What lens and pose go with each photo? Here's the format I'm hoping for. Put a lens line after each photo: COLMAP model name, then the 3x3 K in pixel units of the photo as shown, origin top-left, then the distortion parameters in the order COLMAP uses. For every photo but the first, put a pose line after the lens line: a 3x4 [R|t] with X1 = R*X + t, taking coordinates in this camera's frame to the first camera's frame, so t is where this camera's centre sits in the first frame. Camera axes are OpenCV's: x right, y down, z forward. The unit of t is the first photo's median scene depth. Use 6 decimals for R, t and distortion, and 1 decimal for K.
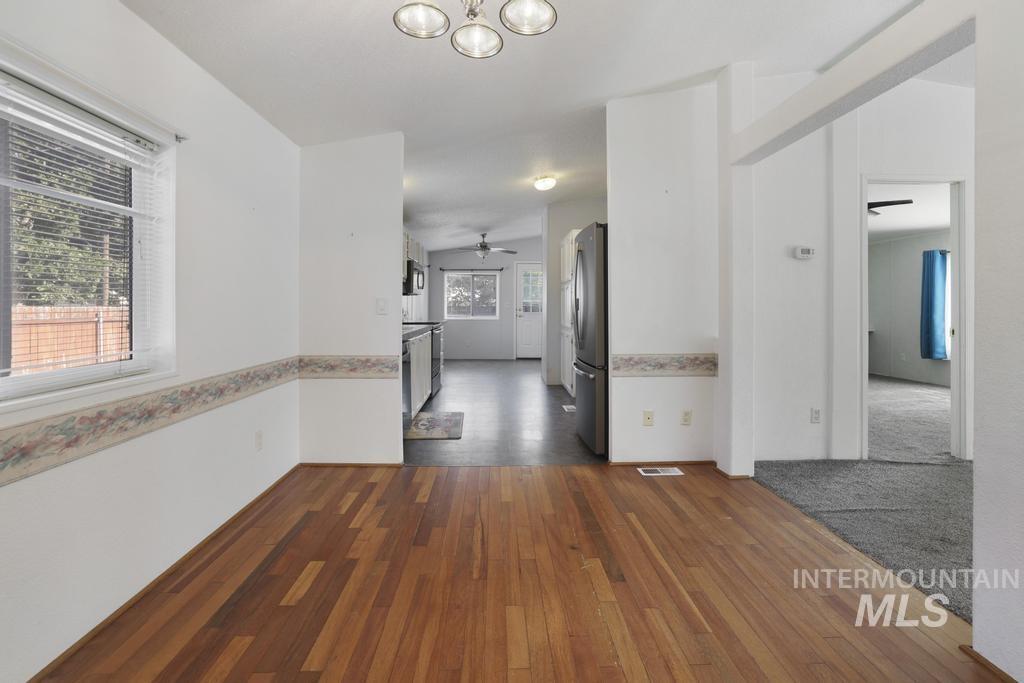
lens RADIAL K [[1038.3, 0, 514.0], [0, 1038.3, 336.3], [0, 0, 1]] dist [-0.153545, 0.000000]
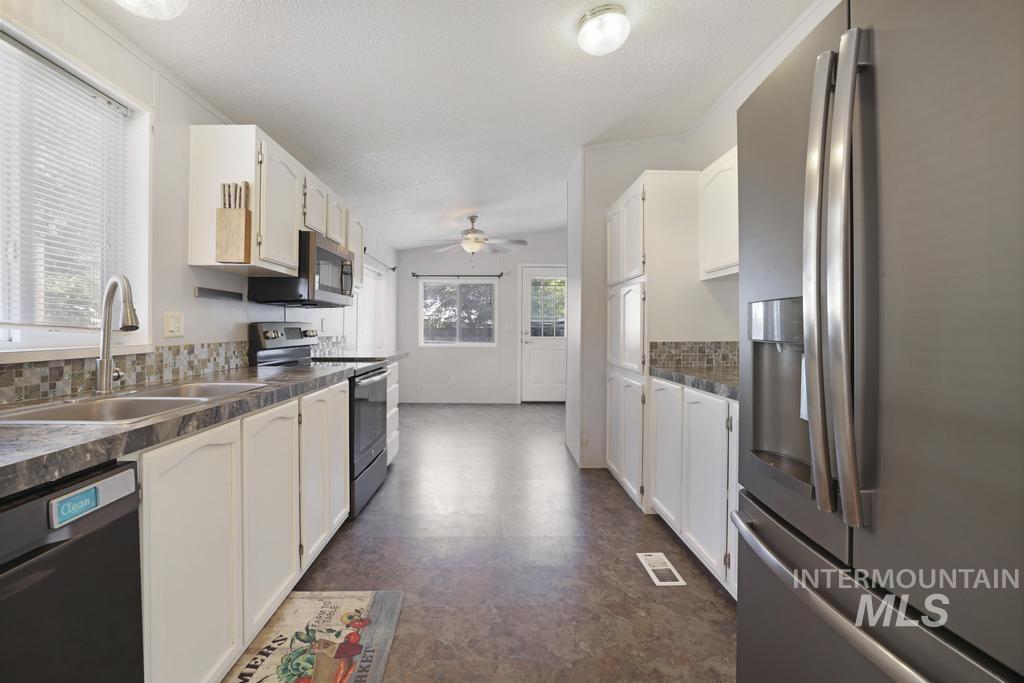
lens RADIAL K [[901.0, 0, 510.2], [0, 901.0, 341.0], [0, 0, 1]] dist [-0.082766, -0.001777]
pose [[0.999996, 0.002804, -0.001065, -0.004510], [-0.002820, 0.999884, -0.014938, -0.011086], [0.001023, 0.014941, 0.999888, 0.391074]]
